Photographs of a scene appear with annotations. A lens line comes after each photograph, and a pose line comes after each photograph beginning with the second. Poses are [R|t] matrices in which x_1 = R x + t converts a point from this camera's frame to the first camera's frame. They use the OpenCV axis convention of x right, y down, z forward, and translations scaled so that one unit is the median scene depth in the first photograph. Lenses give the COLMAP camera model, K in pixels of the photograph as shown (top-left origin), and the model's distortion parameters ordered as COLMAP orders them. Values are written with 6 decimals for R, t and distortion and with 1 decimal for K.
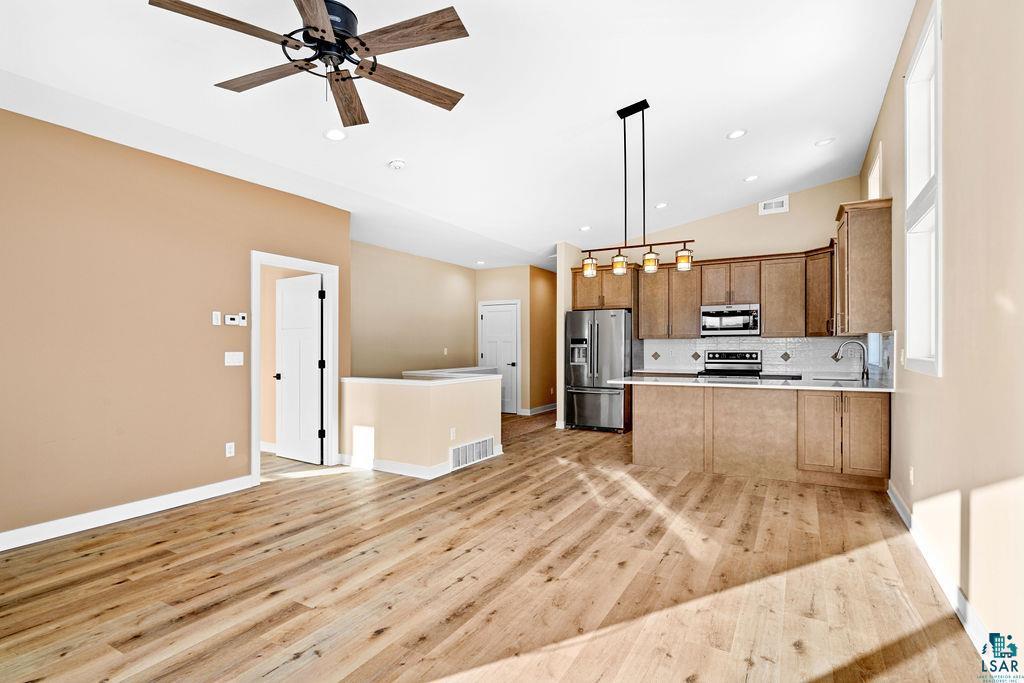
lens RADIAL K [[498.2, 0, 507.7], [0, 498.2, 346.2], [0, 0, 1]] dist [-0.003770, 0.001708]
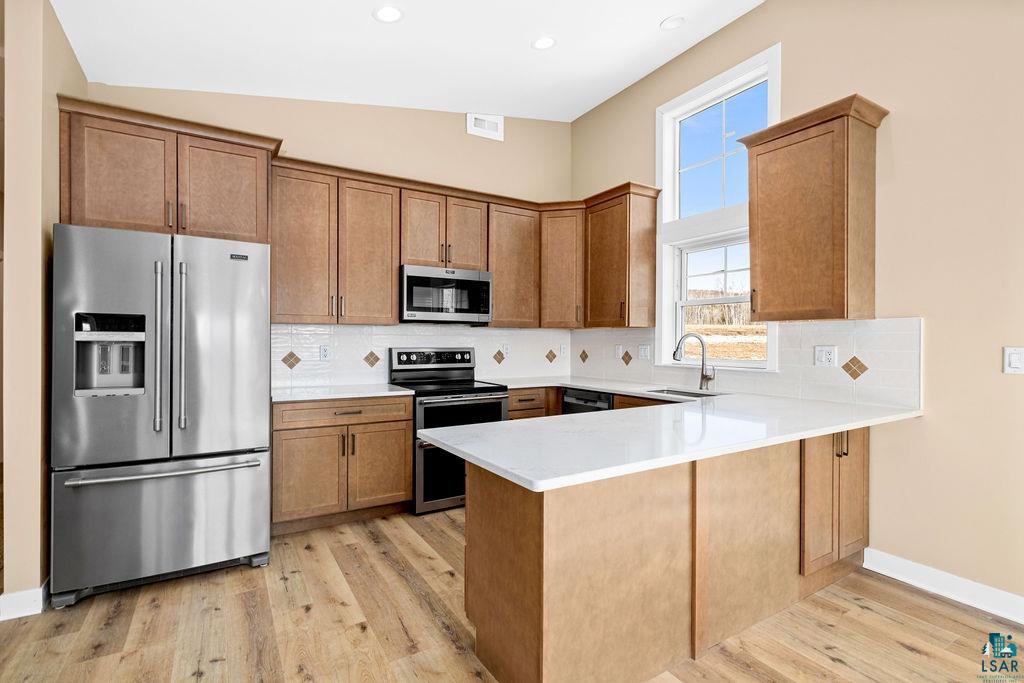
lens RADIAL K [[493.0, 0, 517.1], [0, 493.0, 342.5], [0, 0, 1]] dist [0.012345, -0.002825]
pose [[0.480965, 0.002578, 0.876736, -0.012198], [-0.004743, 0.999989, -0.000338, 0.001805], [-0.876727, -0.003996, 0.480972, 0.646295]]
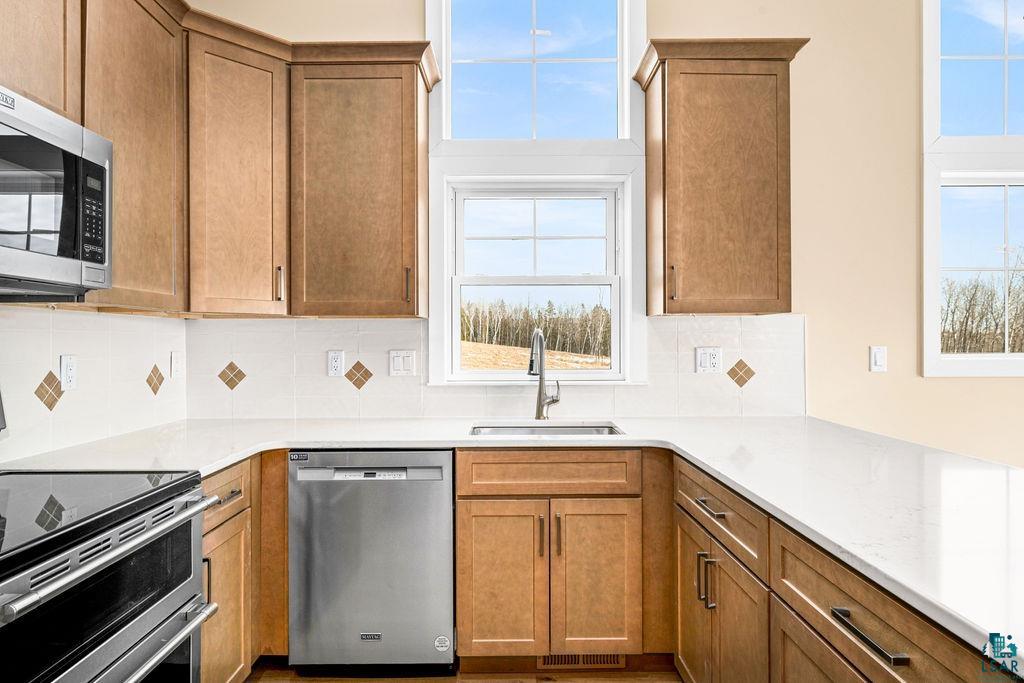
lens RADIAL K [[611.4, 0, 508.8], [0, 611.4, 339.4], [0, 0, 1]] dist [0.006055, 0.000718]
pose [[-0.492411, 0.008578, 0.870320, 0.196229], [0.005965, 0.999961, -0.006481, -0.000006], [-0.870342, 0.002000, -0.492443, 0.941486]]
